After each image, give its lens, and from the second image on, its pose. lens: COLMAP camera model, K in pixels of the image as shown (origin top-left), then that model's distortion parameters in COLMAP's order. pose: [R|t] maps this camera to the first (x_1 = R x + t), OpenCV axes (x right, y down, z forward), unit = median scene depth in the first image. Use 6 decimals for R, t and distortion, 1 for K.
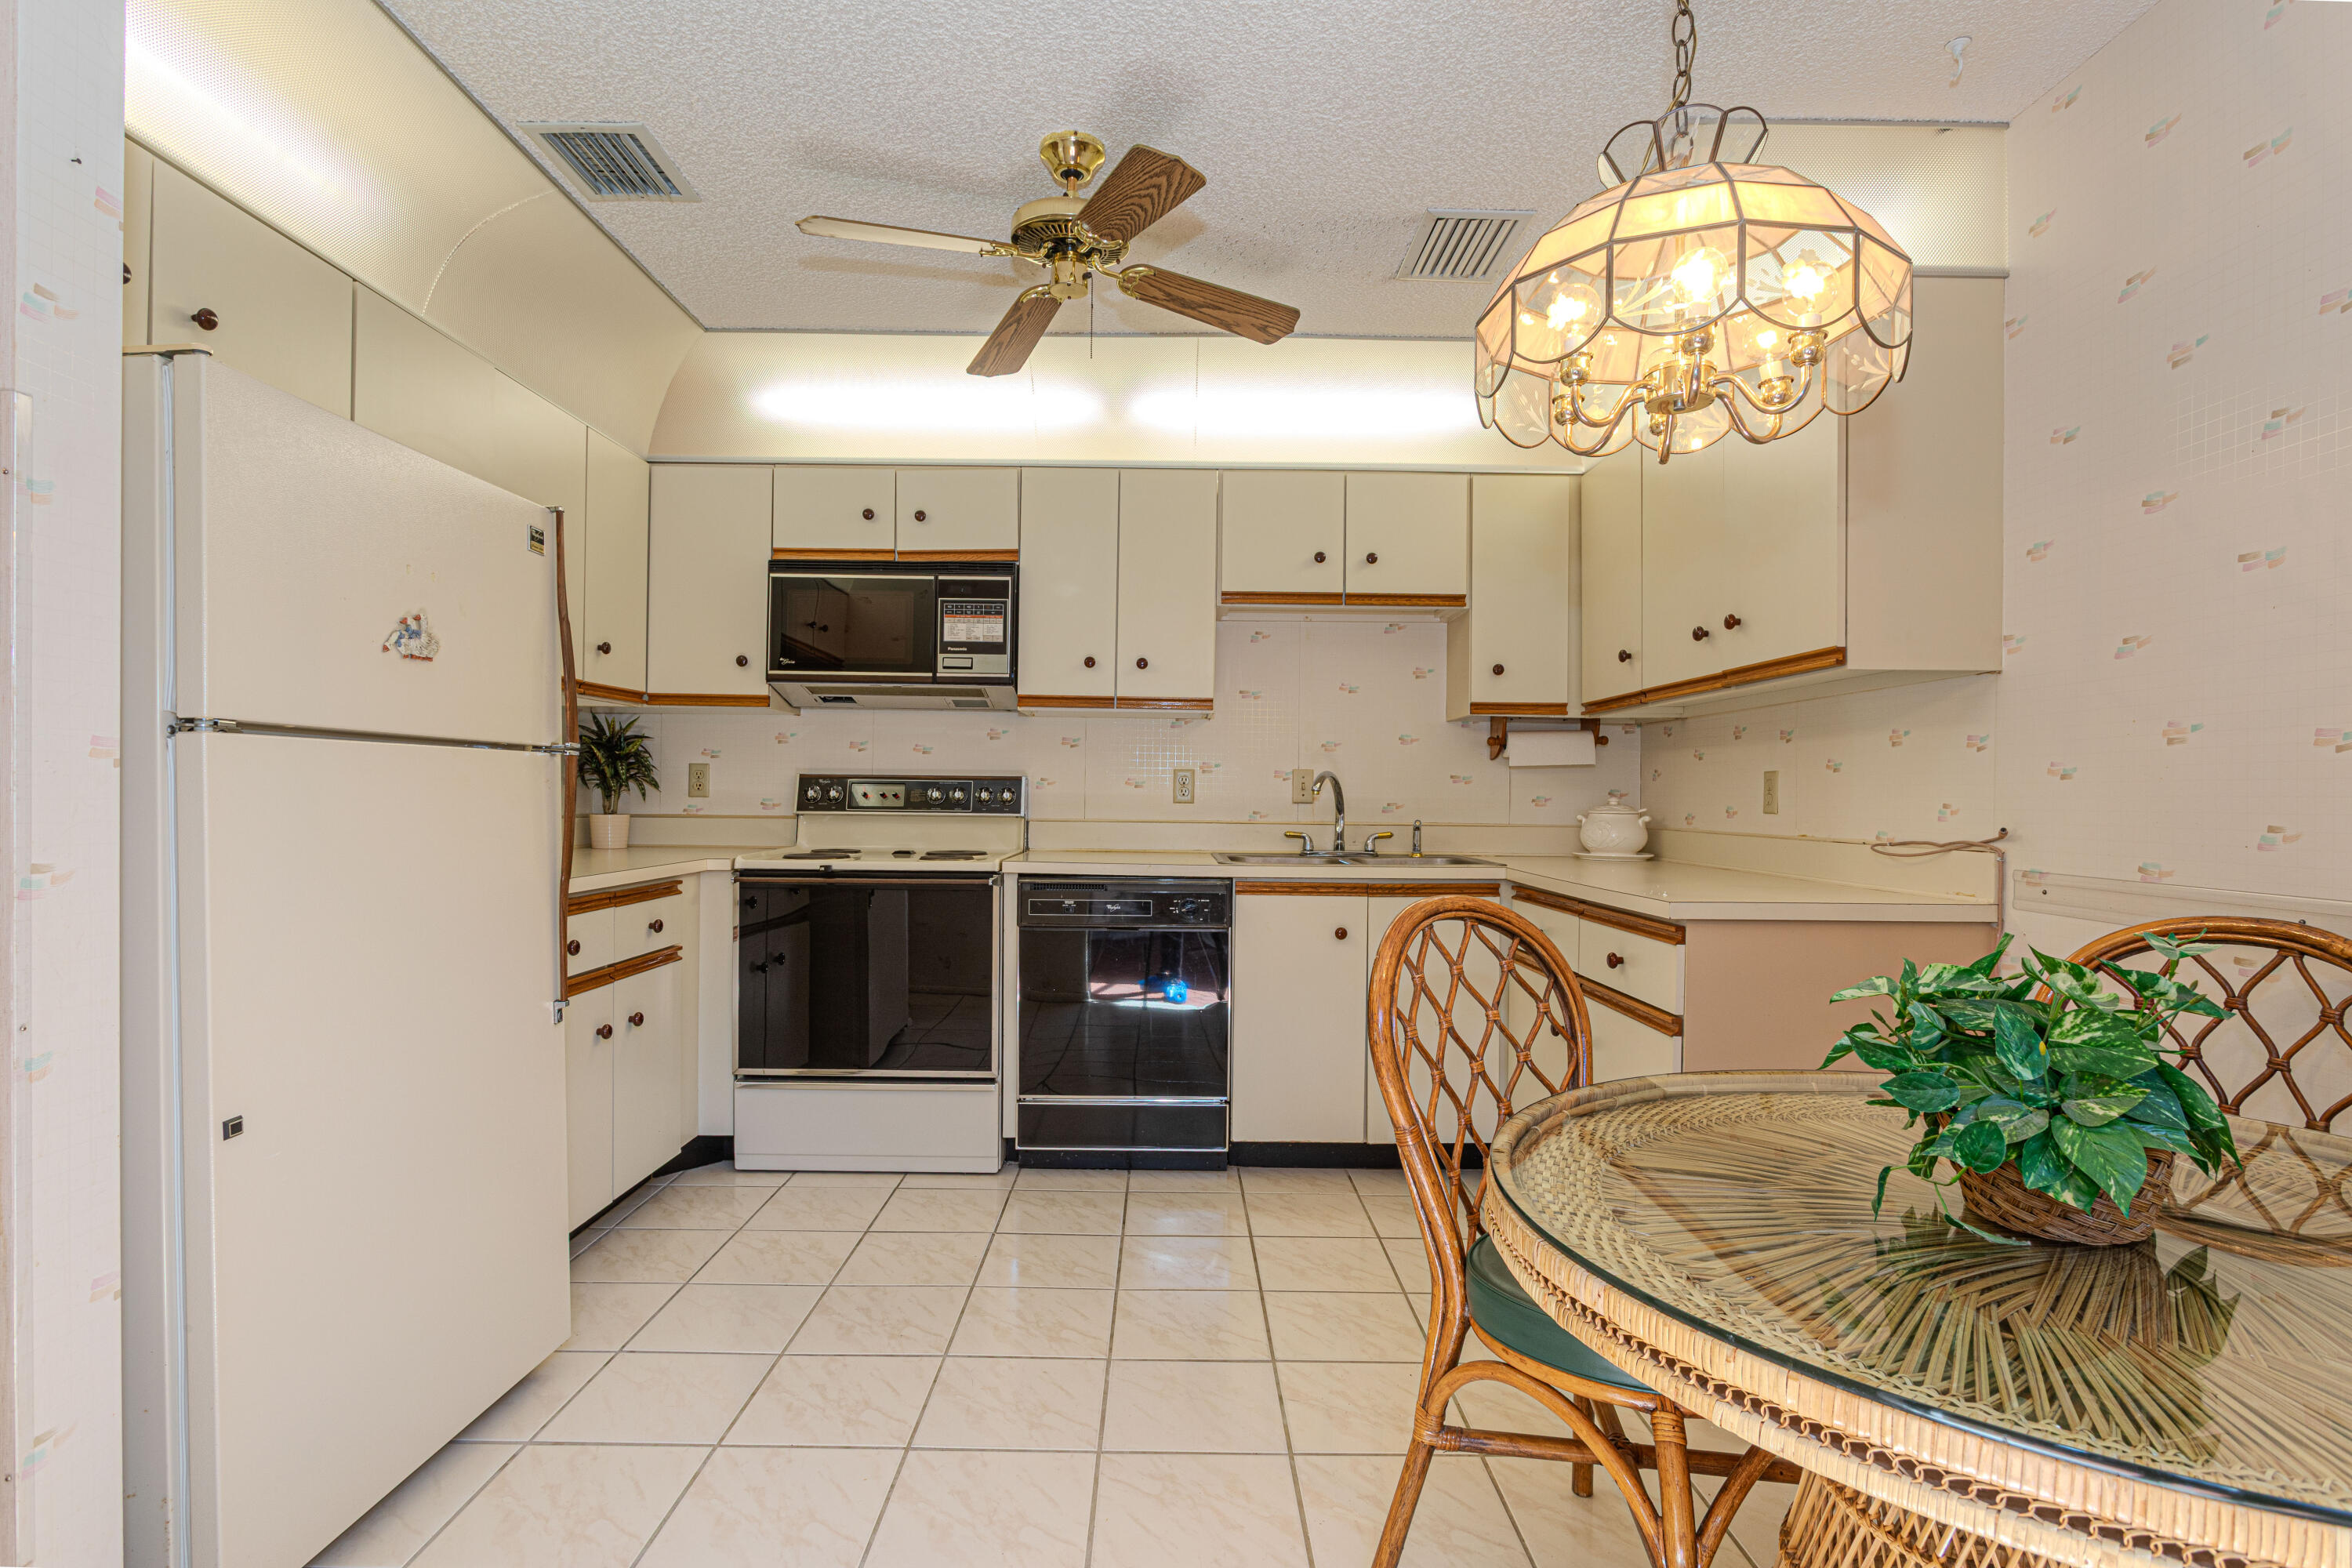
lens RADIAL K [[1162.1, 0, 1155.4], [0, 1162.1, 765.4], [0, 0, 1]] dist [-0.001671, 0.003052]
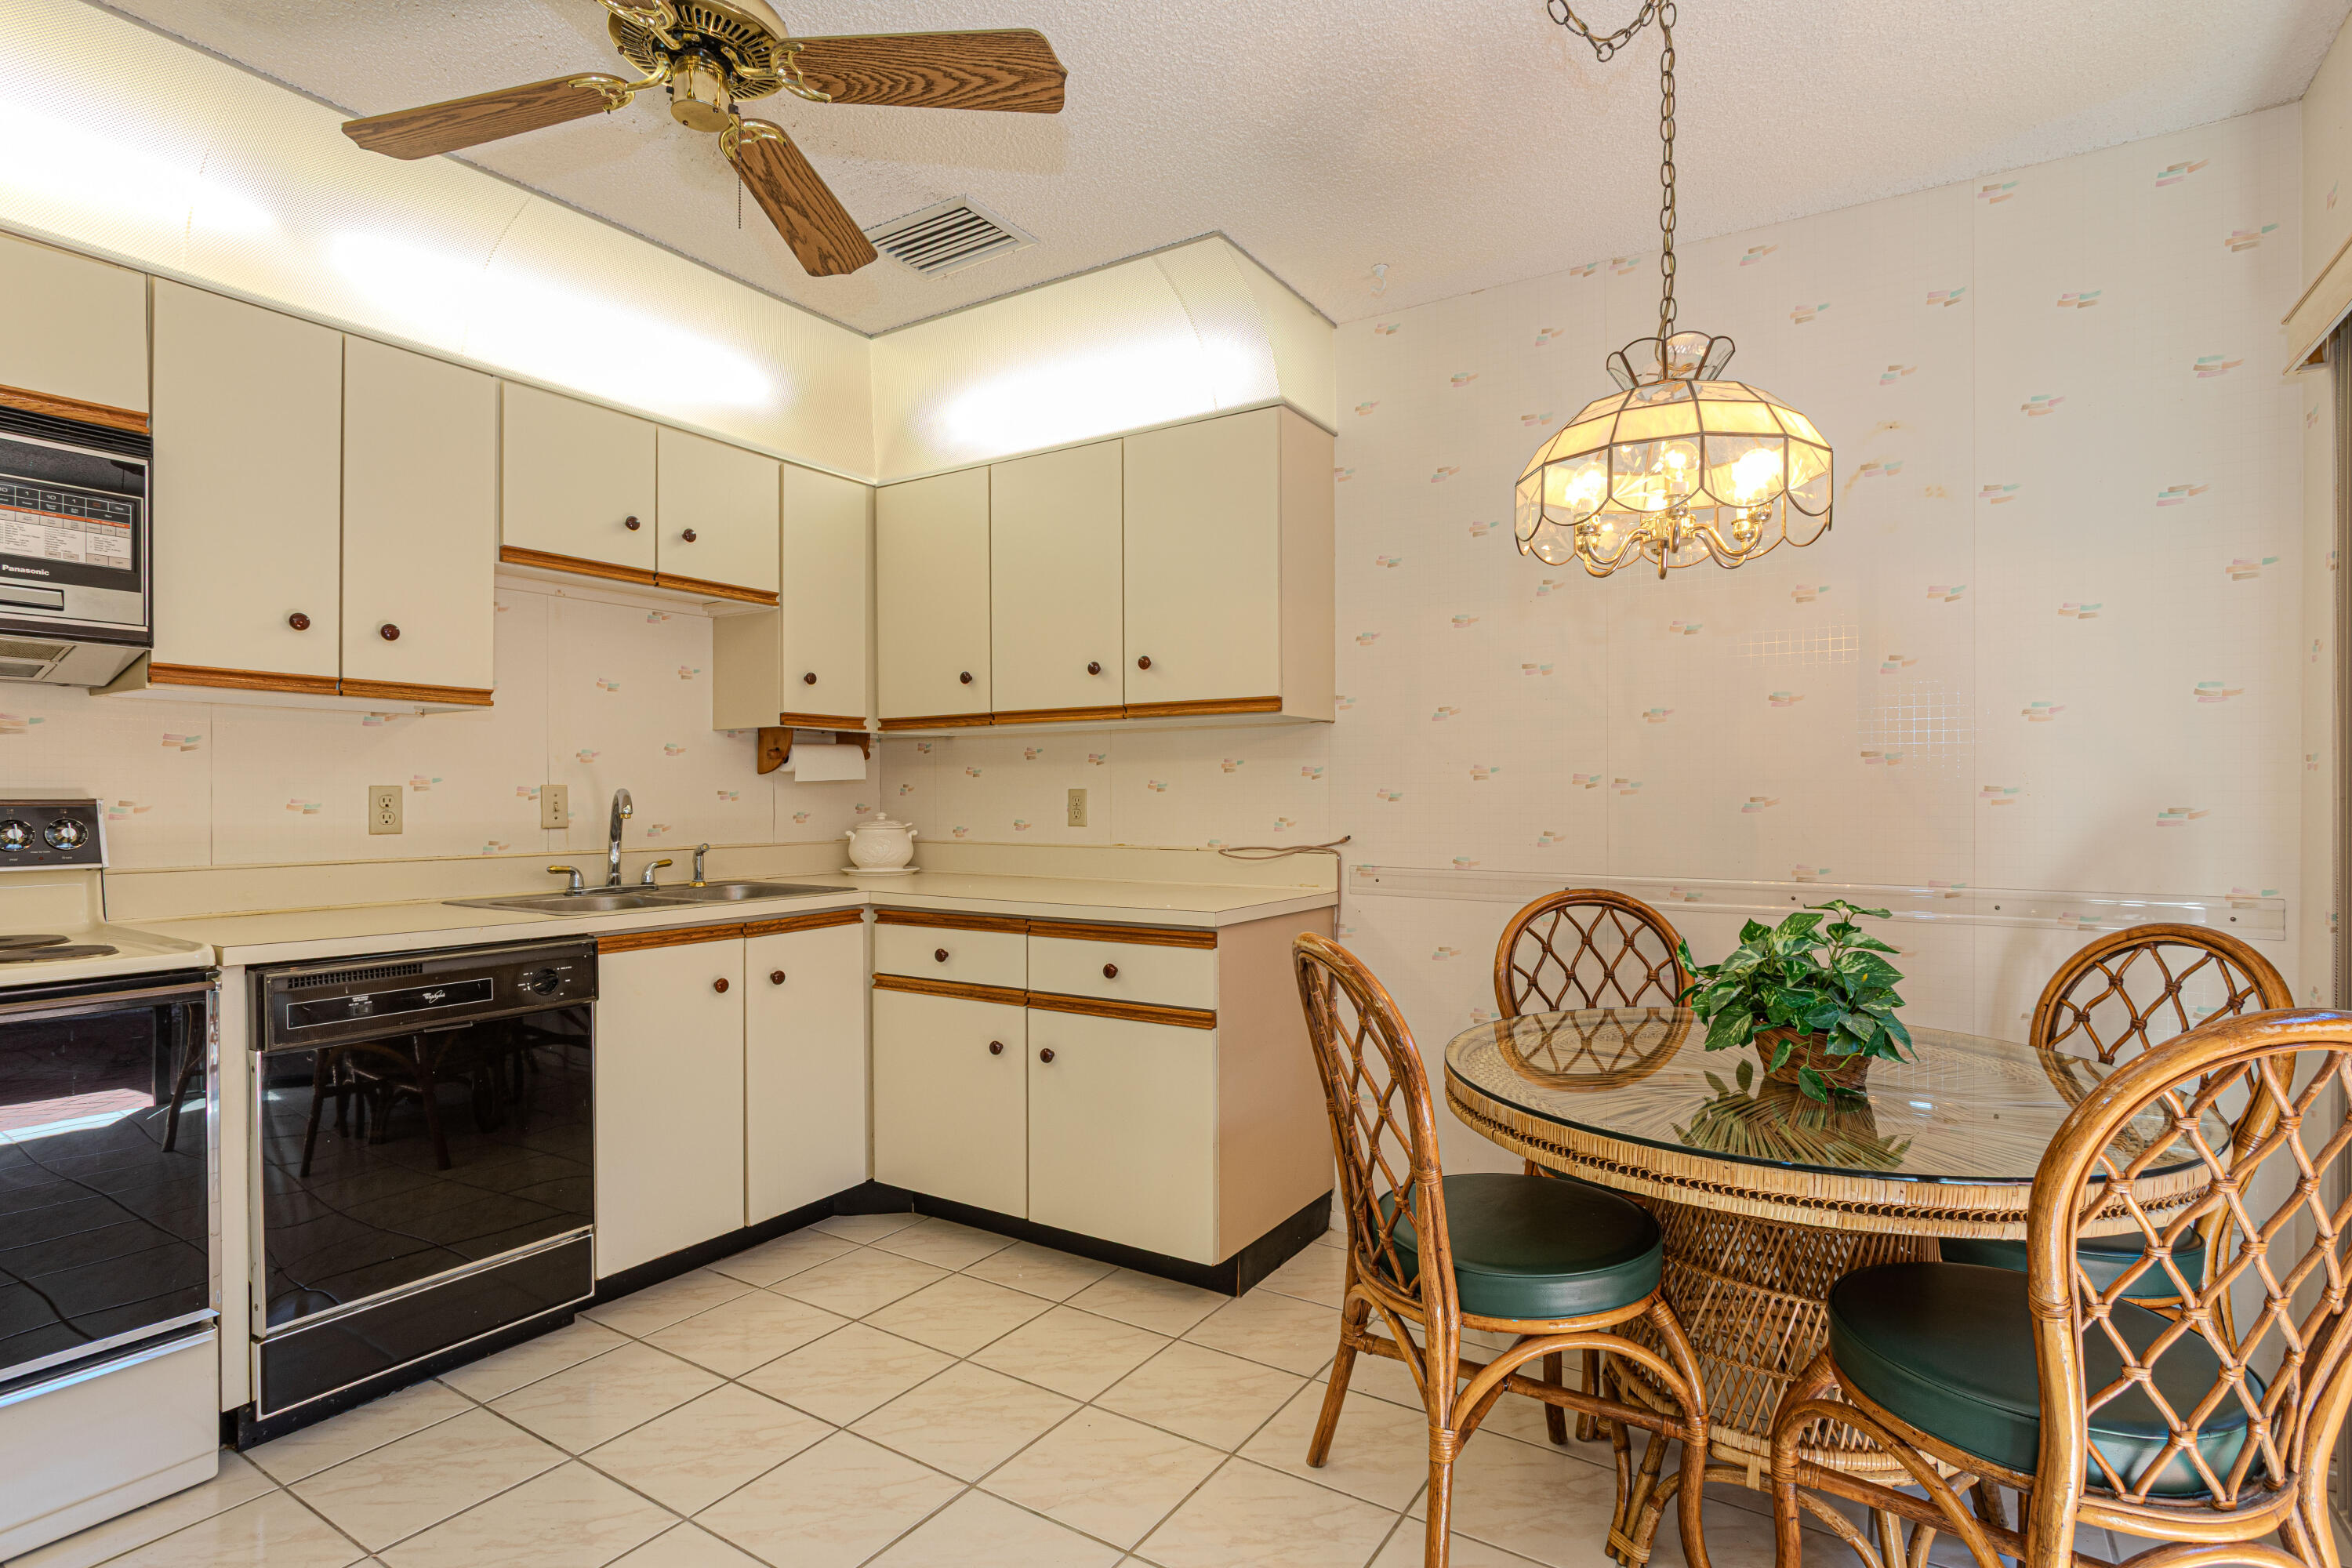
lens RADIAL K [[1162.1, 0, 1150.5], [0, 1162.1, 780.9], [0, 0, 1]] dist [-0.001671, 0.003052]
pose [[0.553278, -0.001296, 0.832996, -0.344071], [-0.012646, 0.999870, 0.009955, -0.013755], [-0.832901, -0.016042, 0.553190, 0.262366]]
